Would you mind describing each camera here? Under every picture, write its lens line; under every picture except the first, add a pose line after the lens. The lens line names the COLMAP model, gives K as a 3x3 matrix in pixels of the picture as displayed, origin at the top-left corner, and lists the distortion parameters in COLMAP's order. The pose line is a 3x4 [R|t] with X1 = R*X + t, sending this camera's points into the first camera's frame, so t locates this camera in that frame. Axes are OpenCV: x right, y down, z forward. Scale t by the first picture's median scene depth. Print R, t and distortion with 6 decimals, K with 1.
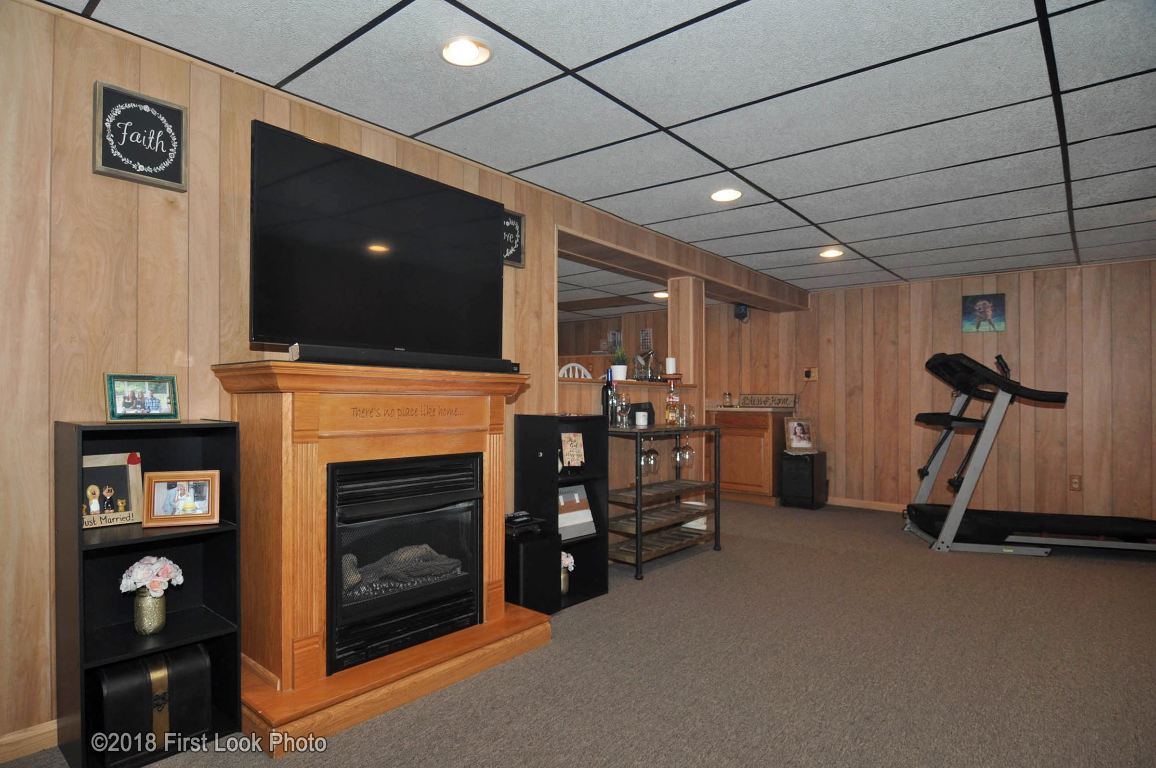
lens RADIAL K [[651.4, 0, 538.1], [0, 651.4, 388.6], [0, 0, 1]] dist [-0.013787, -0.006281]
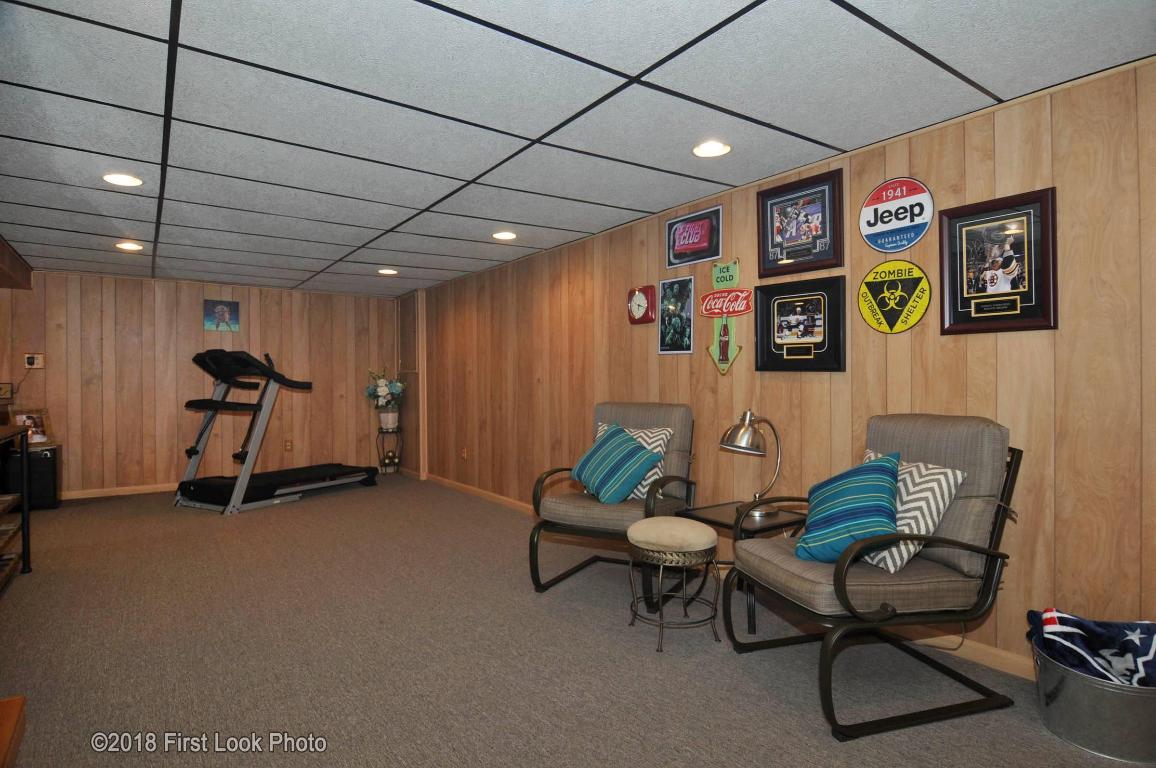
lens RADIAL K [[589.0, 0, 577.2], [0, 589.0, 372.0], [0, 0, 1]] dist [-0.013122, -0.000380]
pose [[0.188821, 0.002874, 0.982007, -0.358266], [-0.012561, 0.999921, -0.000511, -0.024279], [-0.981931, -0.012239, 0.188842, 0.170067]]
